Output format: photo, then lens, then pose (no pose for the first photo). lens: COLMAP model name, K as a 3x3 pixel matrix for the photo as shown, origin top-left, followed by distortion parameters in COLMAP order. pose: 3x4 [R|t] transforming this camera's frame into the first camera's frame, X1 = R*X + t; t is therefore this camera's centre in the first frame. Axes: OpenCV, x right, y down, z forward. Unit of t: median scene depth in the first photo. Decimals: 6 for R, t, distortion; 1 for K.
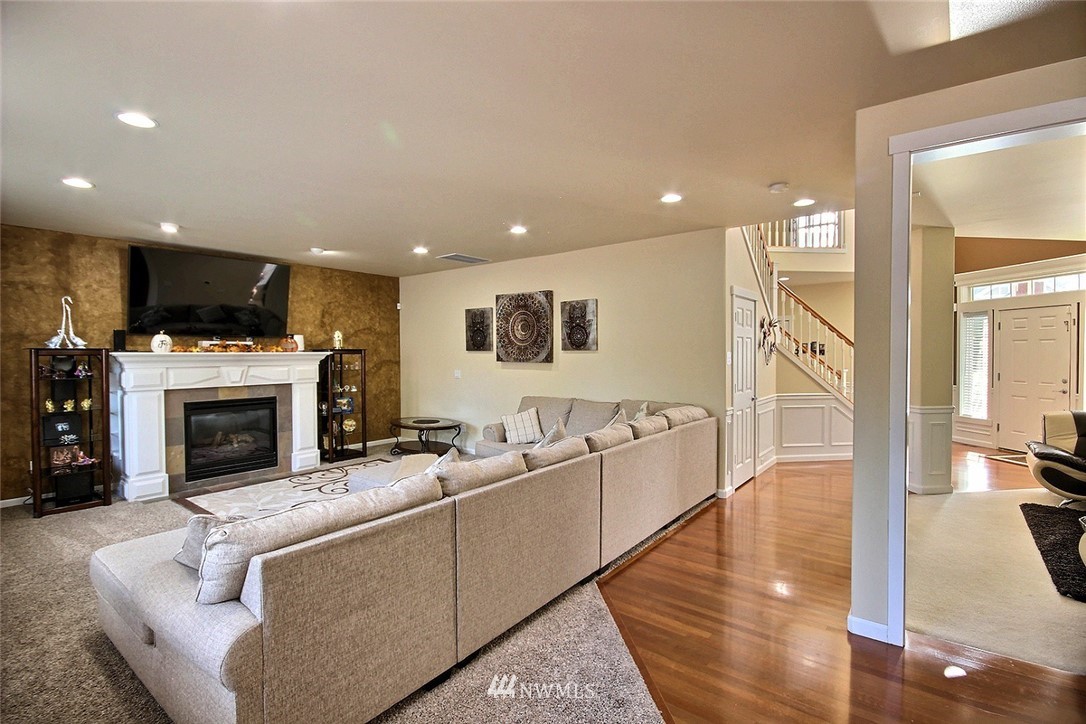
lens RADIAL K [[512.8, 0, 541.1], [0, 512.8, 361.7], [0, 0, 1]] dist [0.006011, -0.005525]
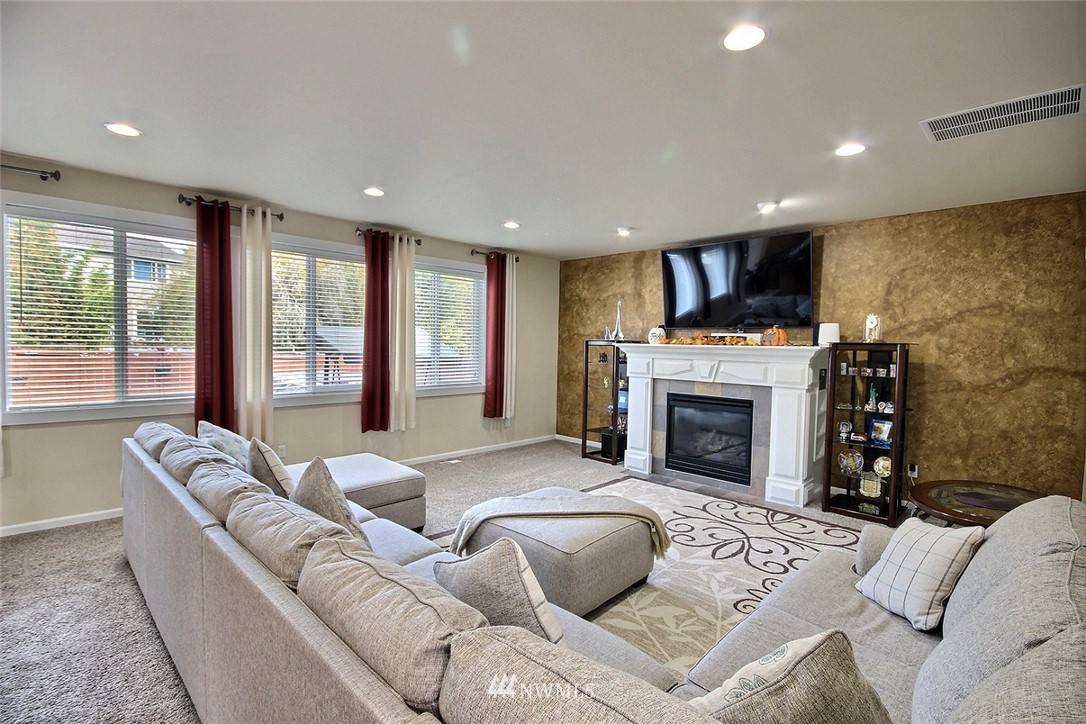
lens RADIAL K [[486.2, 0, 518.4], [0, 486.2, 363.5], [0, 0, 1]] dist [-0.016326, -0.000324]
pose [[-0.130935, 0.043918, -0.990418, 0.308774], [-0.034508, 0.998211, 0.048825, -0.015961], [0.990790, 0.040570, -0.129185, 0.786517]]
